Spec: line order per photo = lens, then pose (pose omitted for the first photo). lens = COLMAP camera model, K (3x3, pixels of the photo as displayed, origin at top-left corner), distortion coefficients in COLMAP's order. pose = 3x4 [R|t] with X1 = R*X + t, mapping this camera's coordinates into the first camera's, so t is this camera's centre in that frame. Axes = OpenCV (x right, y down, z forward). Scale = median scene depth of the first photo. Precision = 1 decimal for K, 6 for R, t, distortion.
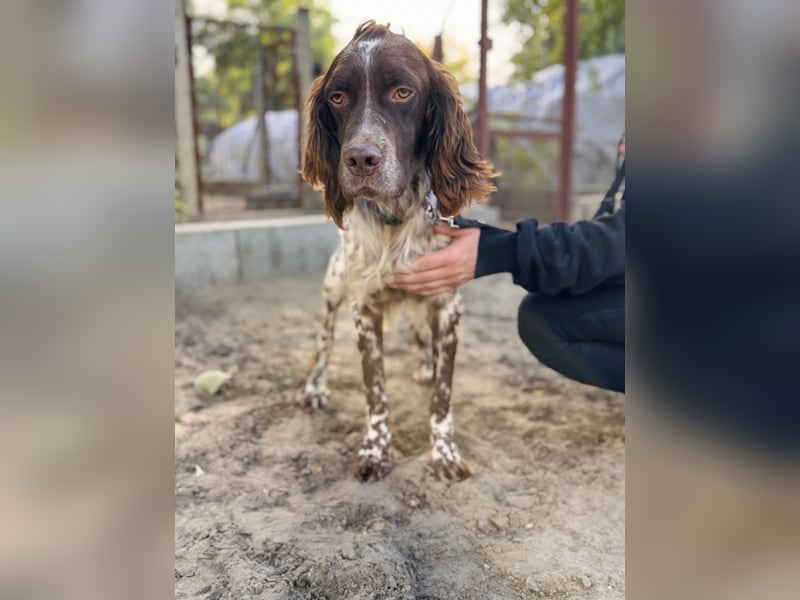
lens RADIAL K [[649.3, 0, 404.1], [0, 649.3, 288.9], [0, 0, 1]] dist [0.188211, -0.371576]
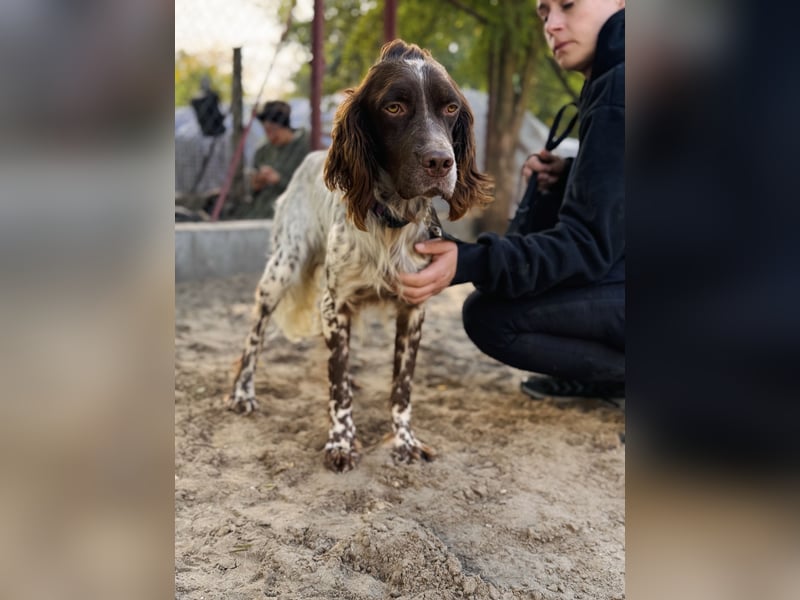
lens RADIAL K [[645.2, 0, 400.0], [0, 645.2, 300.0], [0, 0, 1]] dist [0.186964, -0.387033]
pose [[0.945389, -0.004932, 0.325906, -0.303068], [0.008863, 0.999905, -0.010577, 0.029479], [-0.325823, 0.012888, 0.945343, -0.023257]]
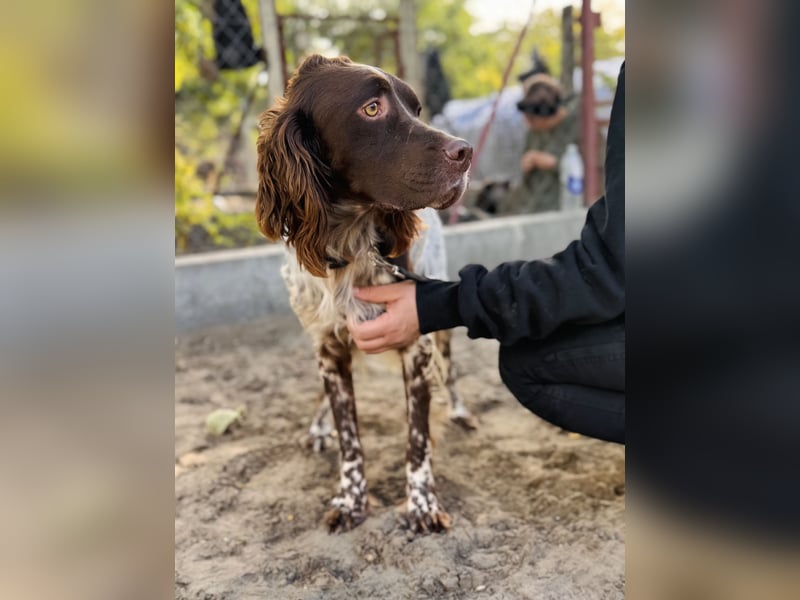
lens RADIAL K [[735.2, 0, 418.4], [0, 735.2, 339.0], [0, 0, 1]] dist [0.108011, -0.008579]
pose [[0.982374, -0.014091, -0.186395, 0.257992], [0.023035, 0.998680, 0.045909, -0.028474], [0.185502, -0.049393, 0.981402, -0.003743]]
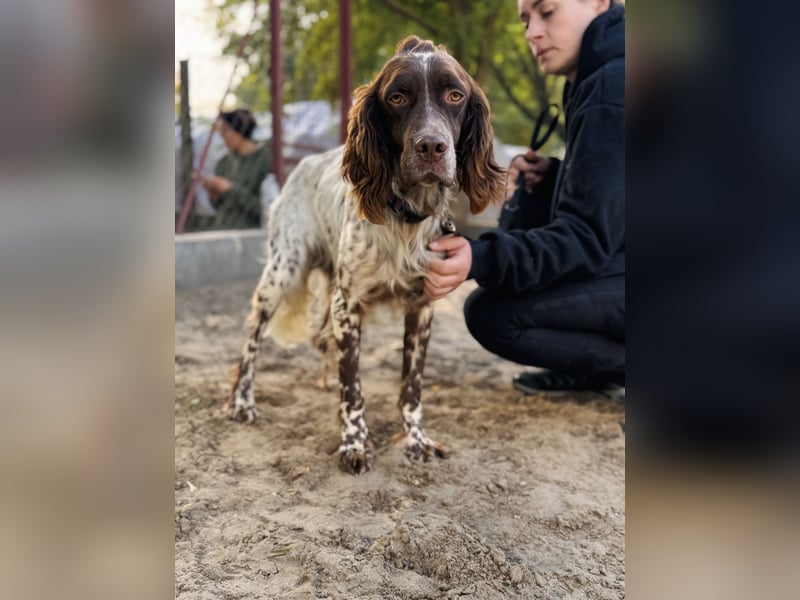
lens RADIAL K [[645.2, 0, 400.0], [0, 645.2, 300.0], [0, 0, 1]] dist [0.186964, -0.387033]
pose [[0.916695, -0.033354, 0.398193, -0.393497], [0.046885, 0.998605, -0.024290, 0.045770], [-0.396828, 0.040936, 0.916980, 0.012482]]
